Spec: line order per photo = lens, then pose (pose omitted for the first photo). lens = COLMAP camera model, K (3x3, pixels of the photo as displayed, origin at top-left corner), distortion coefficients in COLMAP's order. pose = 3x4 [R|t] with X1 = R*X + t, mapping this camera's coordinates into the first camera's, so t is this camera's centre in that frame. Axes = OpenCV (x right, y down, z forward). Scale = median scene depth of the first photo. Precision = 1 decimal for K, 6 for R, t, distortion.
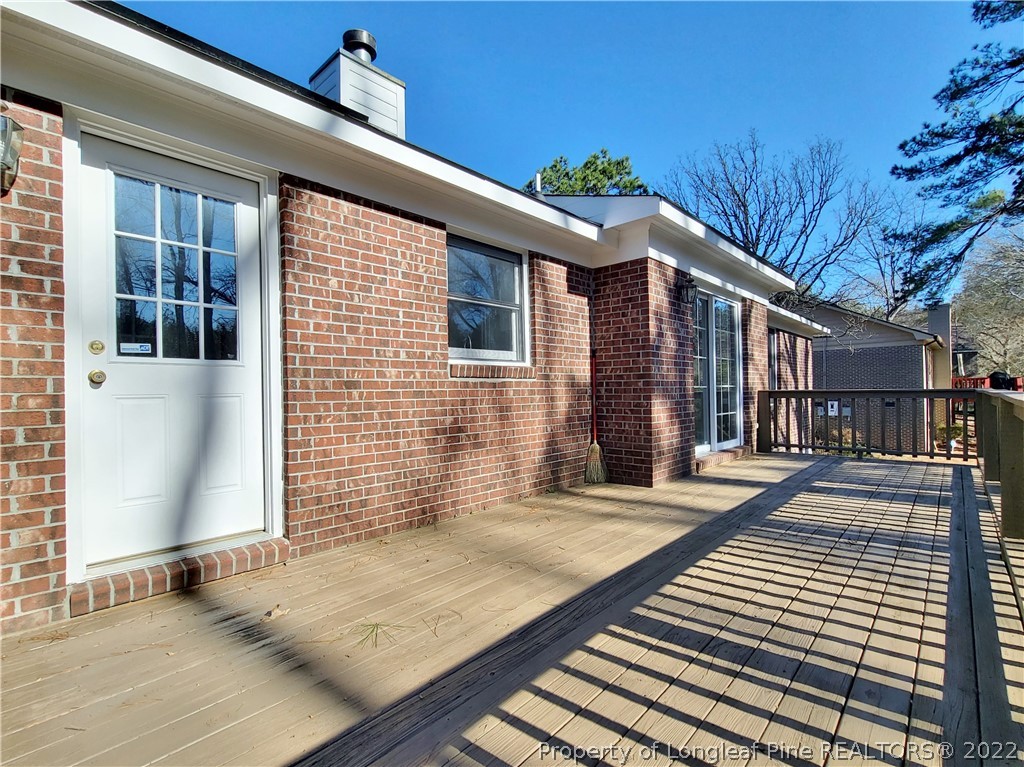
lens RADIAL K [[459.1, 0, 505.7], [0, 459.1, 390.0], [0, 0, 1]] dist [-0.000953, -0.000537]
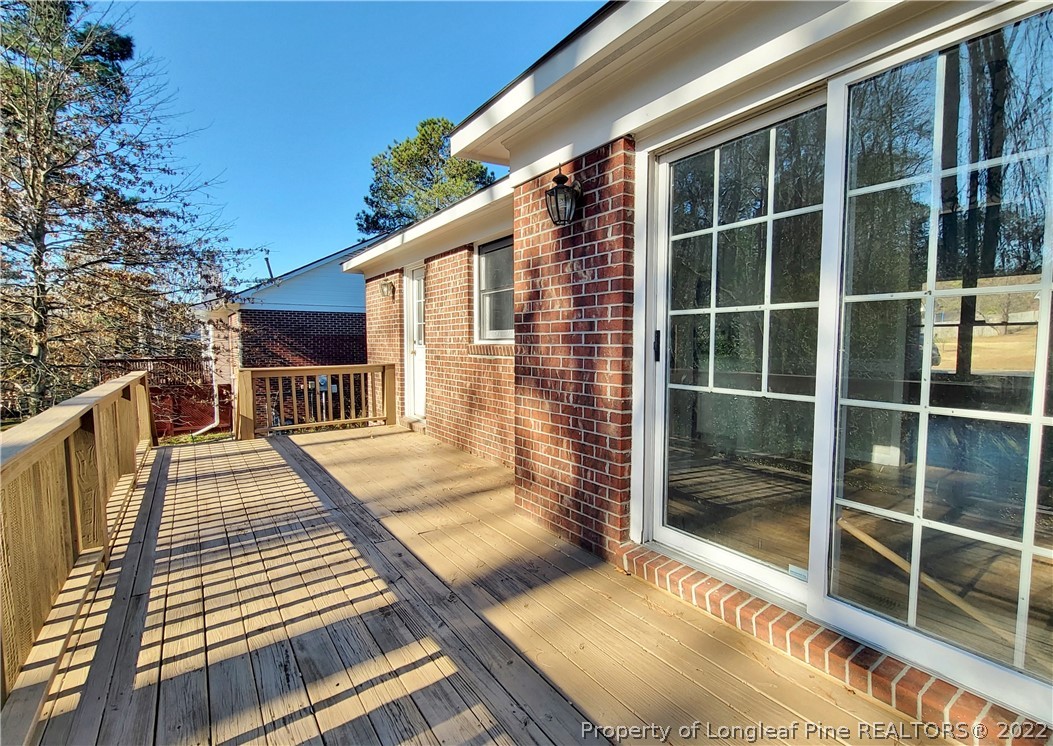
lens RADIAL K [[522.7, 0, 526.5], [0, 522.7, 373.0], [0, 0, 1]] dist [-0.002166, -0.001429]
pose [[-0.221176, 0.074694, -0.972369, 0.830240], [0.005011, 0.997136, 0.075457, -0.053270], [0.975221, 0.011817, -0.220917, 0.905398]]
